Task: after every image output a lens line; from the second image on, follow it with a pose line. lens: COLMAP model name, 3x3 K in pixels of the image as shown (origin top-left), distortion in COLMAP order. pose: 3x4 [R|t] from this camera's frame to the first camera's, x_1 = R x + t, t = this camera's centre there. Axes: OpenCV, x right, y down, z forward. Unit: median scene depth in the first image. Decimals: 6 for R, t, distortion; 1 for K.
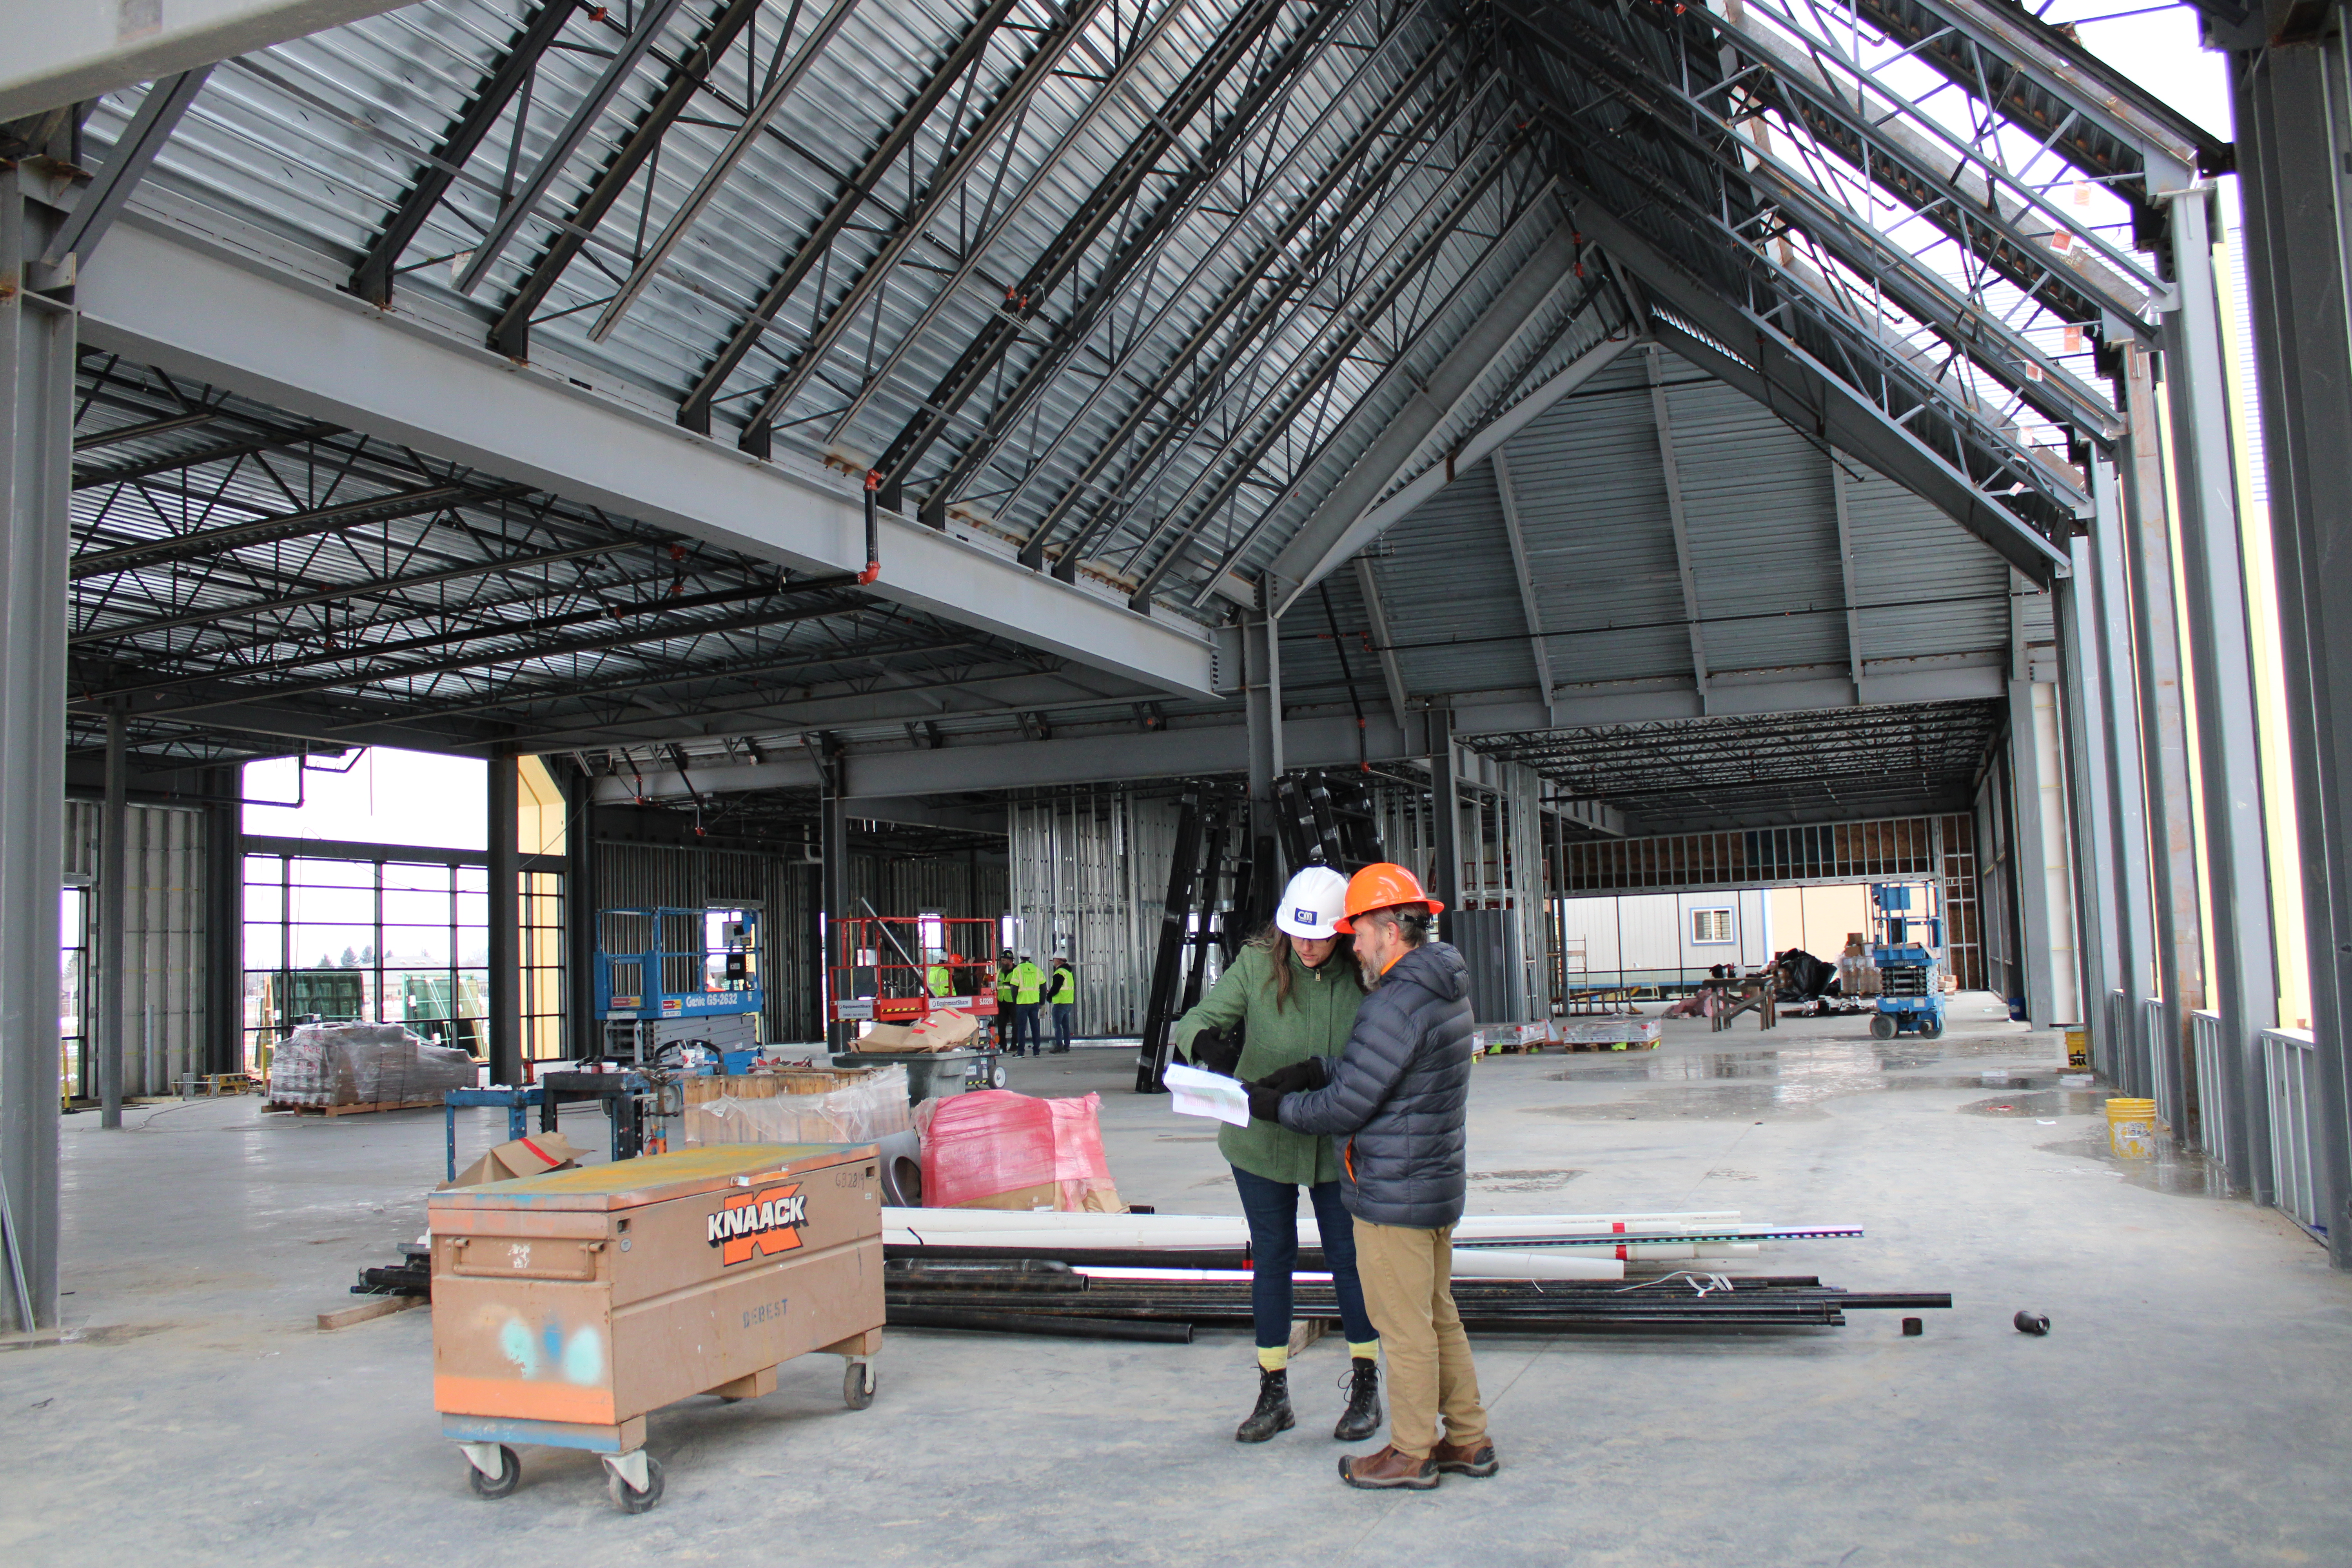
lens RADIAL K [[1964.9, 0, 1170.8], [0, 1964.9, 772.6], [0, 0, 1]] dist [-0.150987, 0.141570]
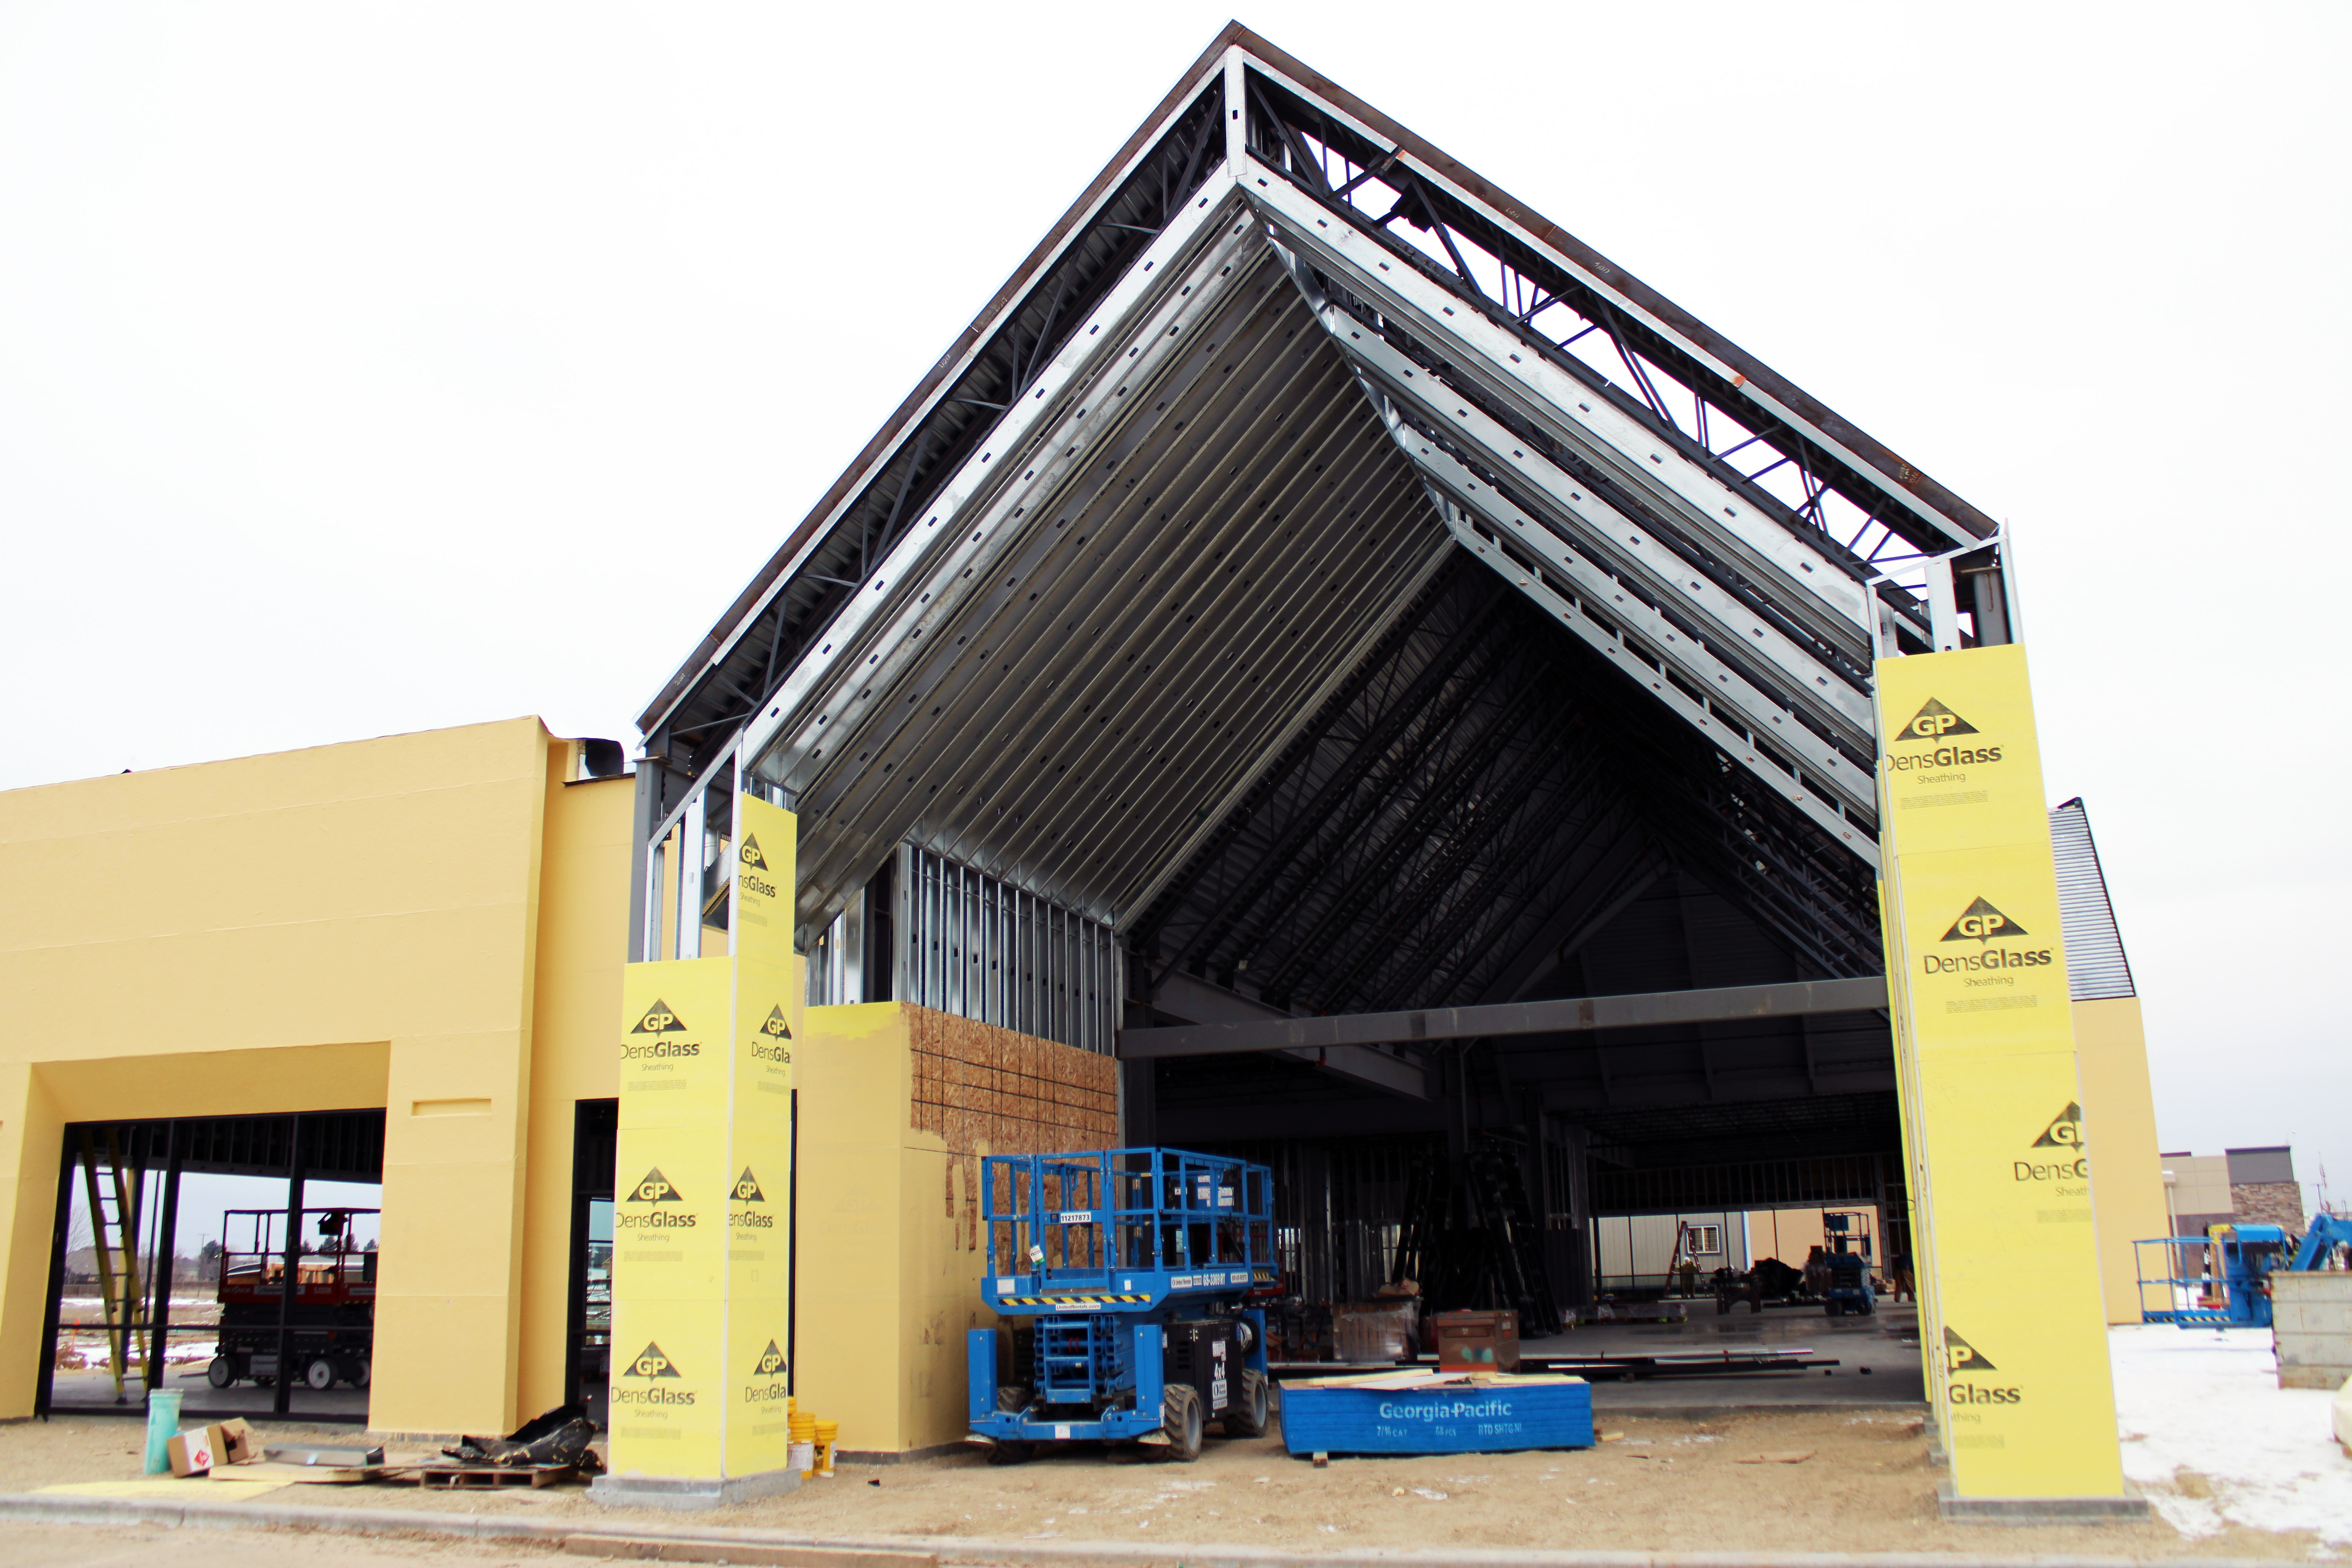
lens RADIAL K [[1964.9, 0, 1162.8], [0, 1964.9, 794.3], [0, 0, 1]] dist [-0.150987, 0.141570]
pose [[0.999795, 0.014376, 0.014231, -0.208220], [-0.012180, 0.989512, -0.143934, -0.049762], [-0.016151, 0.143731, 0.989485, -0.609320]]
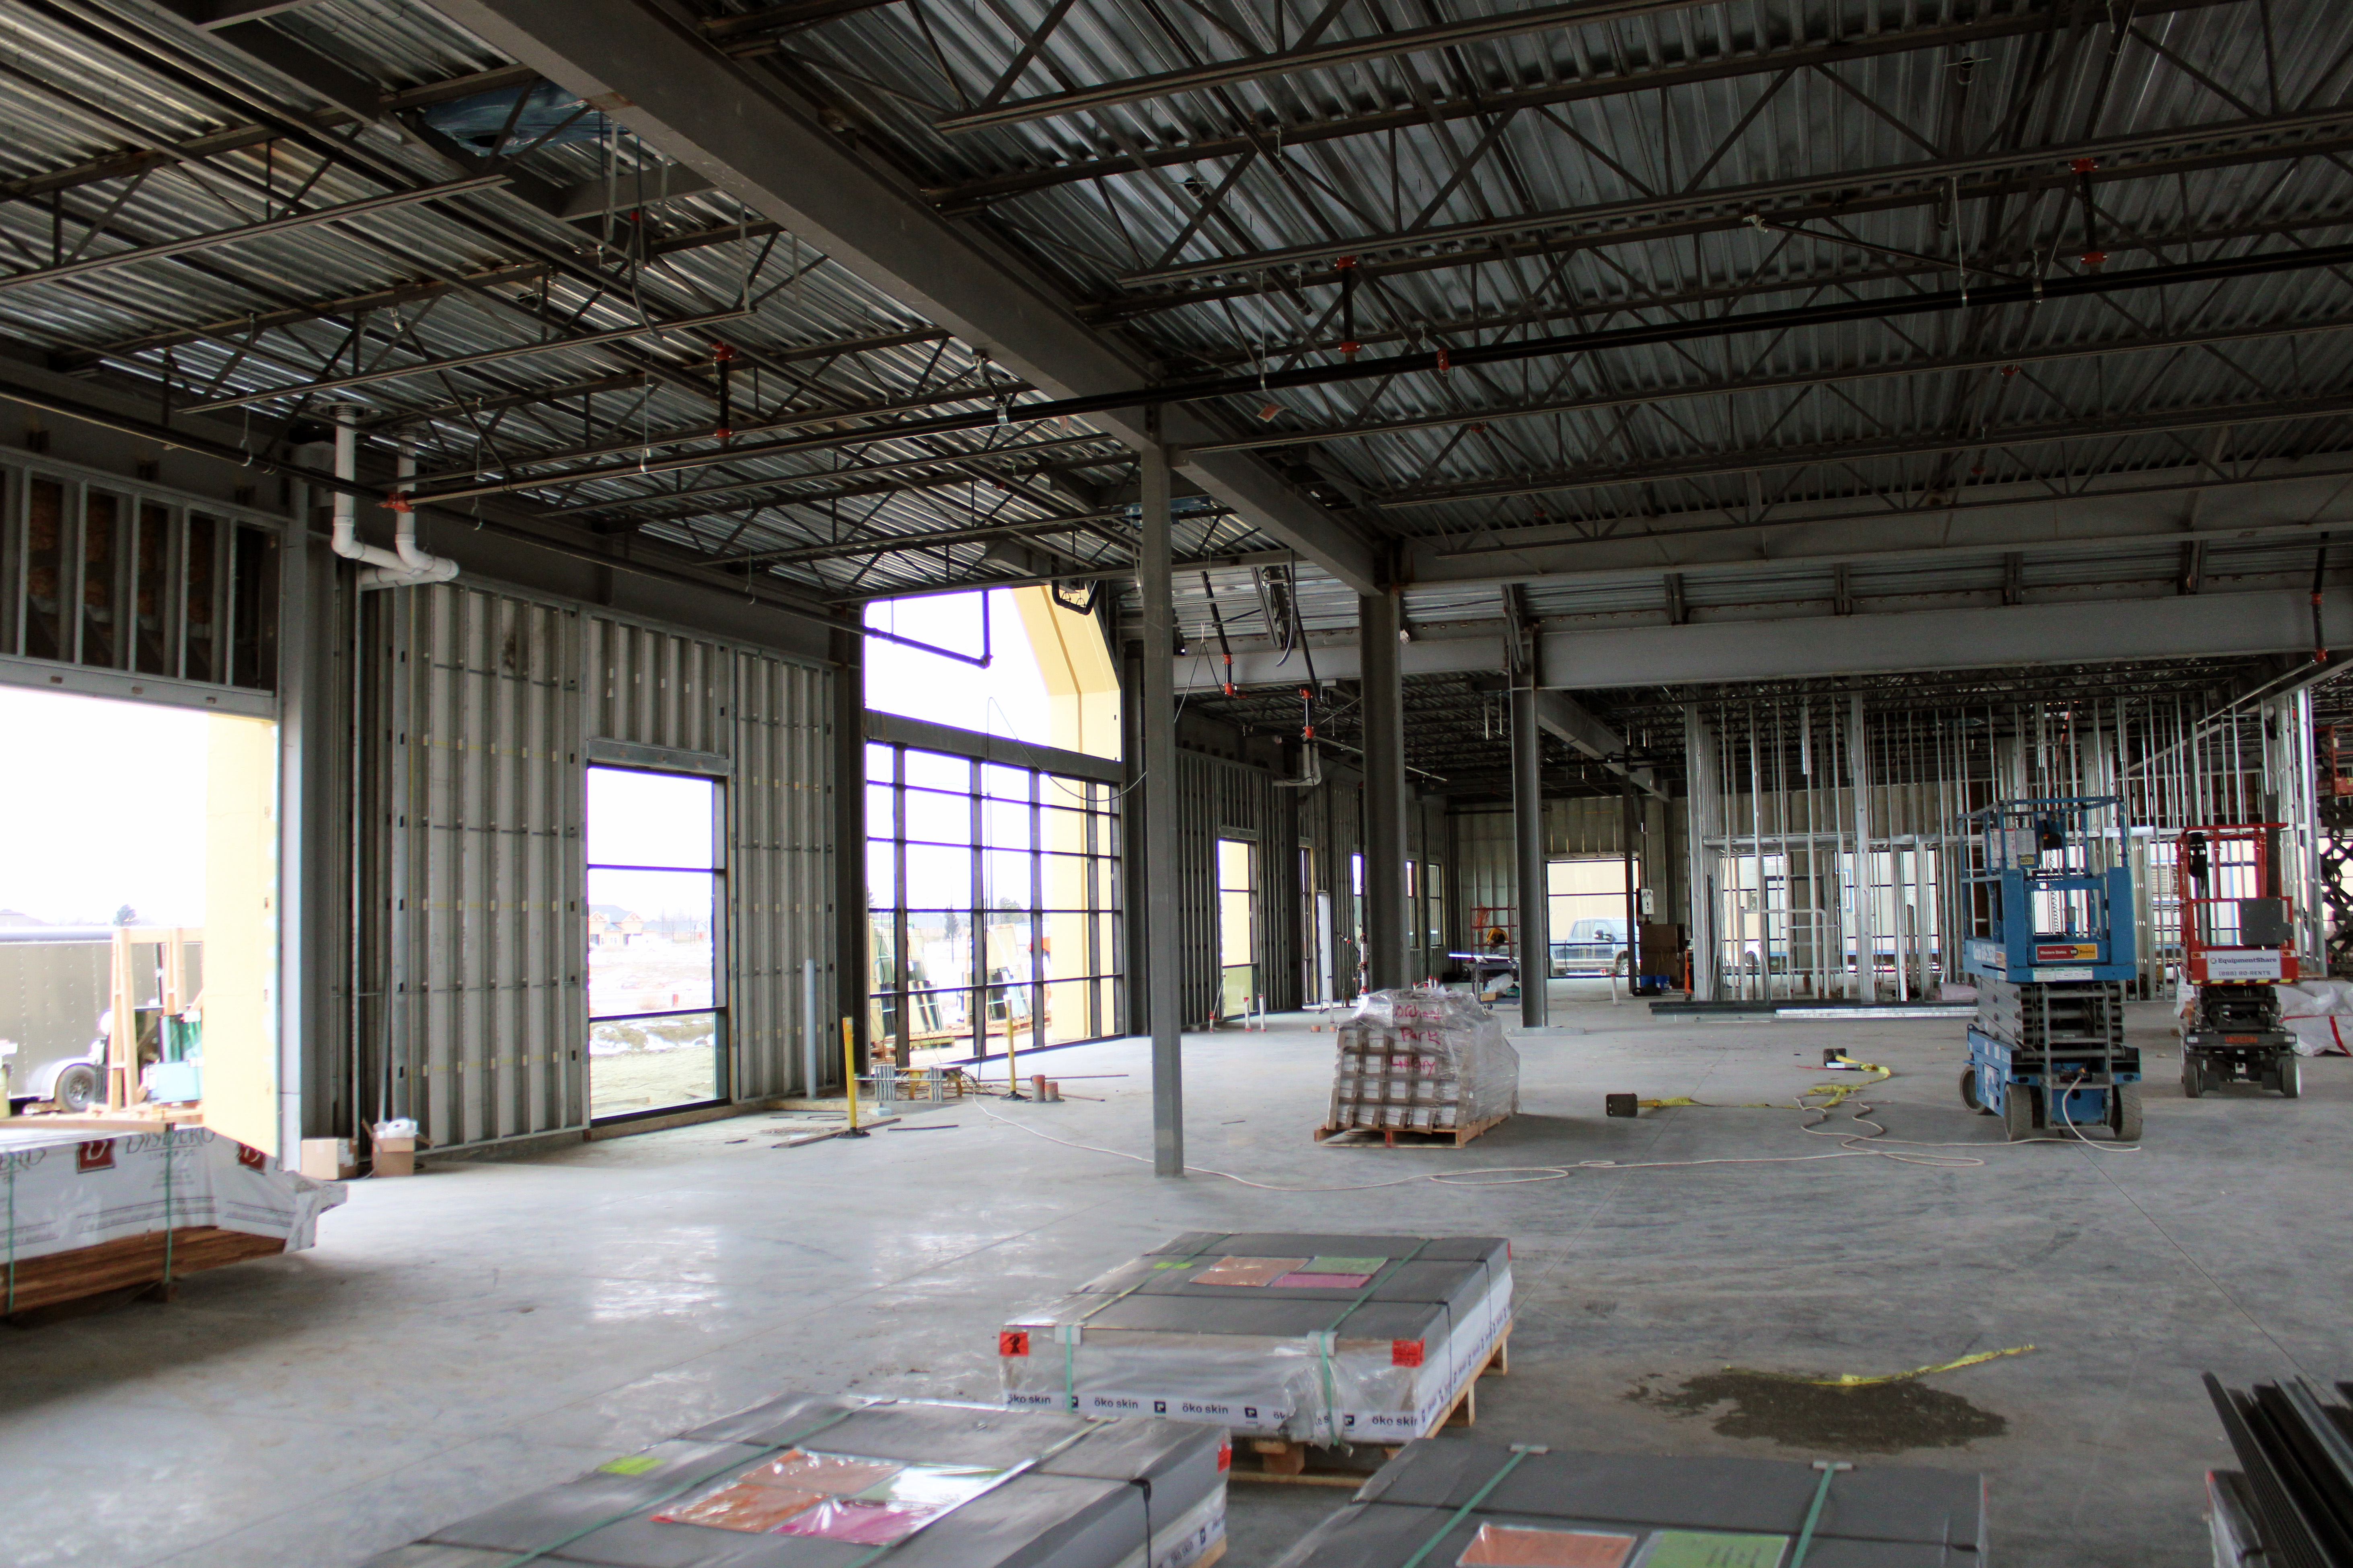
lens RADIAL K [[1965.5, 0, 1182.3], [0, 1965.5, 804.7], [0, 0, 1]] dist [-0.150987, 0.141570]
pose [[0.997552, 0.015773, 0.068129, -0.501726], [-0.018278, 0.999174, 0.036303, 0.046756], [-0.067500, -0.037459, 0.997016, 0.357933]]
